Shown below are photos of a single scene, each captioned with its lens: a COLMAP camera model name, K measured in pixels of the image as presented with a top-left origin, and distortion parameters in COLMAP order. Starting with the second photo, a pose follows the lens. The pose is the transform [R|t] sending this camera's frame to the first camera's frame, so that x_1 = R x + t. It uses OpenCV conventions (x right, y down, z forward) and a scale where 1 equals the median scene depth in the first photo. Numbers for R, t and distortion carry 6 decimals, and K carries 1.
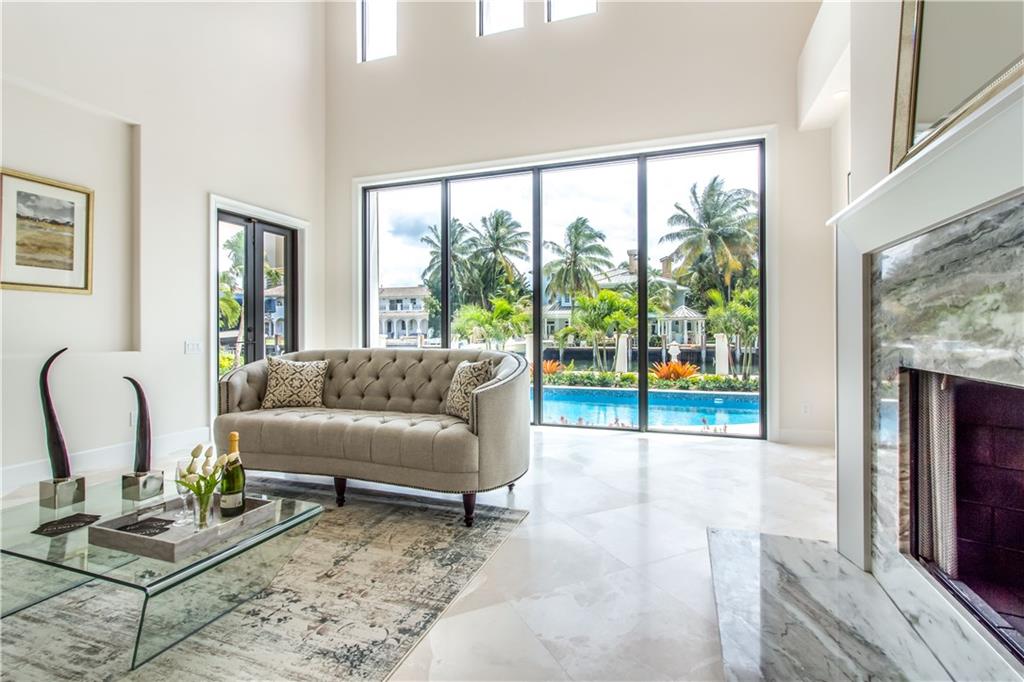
lens RADIAL K [[506.8, 0, 514.7], [0, 506.8, 328.1], [0, 0, 1]] dist [0.001324, 0.000251]
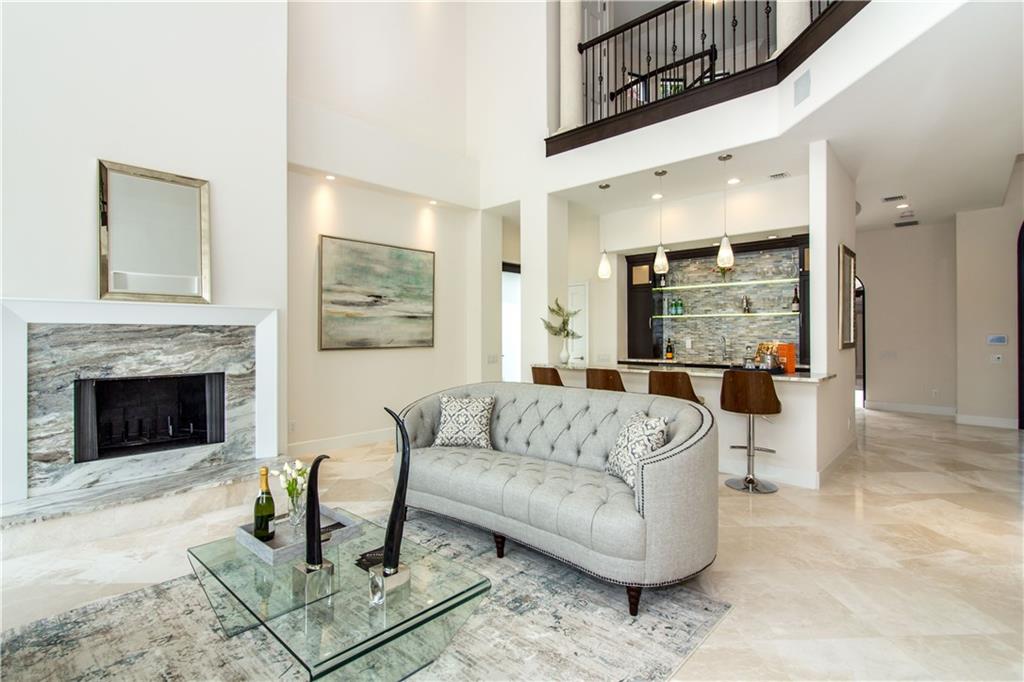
lens RADIAL K [[506.8, 0, 514.7], [0, 506.8, 328.1], [0, 0, 1]] dist [0.001324, 0.000251]
pose [[-0.918769, 0.007629, 0.394722, -1.432489], [0.005004, 0.999958, -0.007679, -0.099938], [-0.394764, -0.005080, -0.918769, 1.717153]]
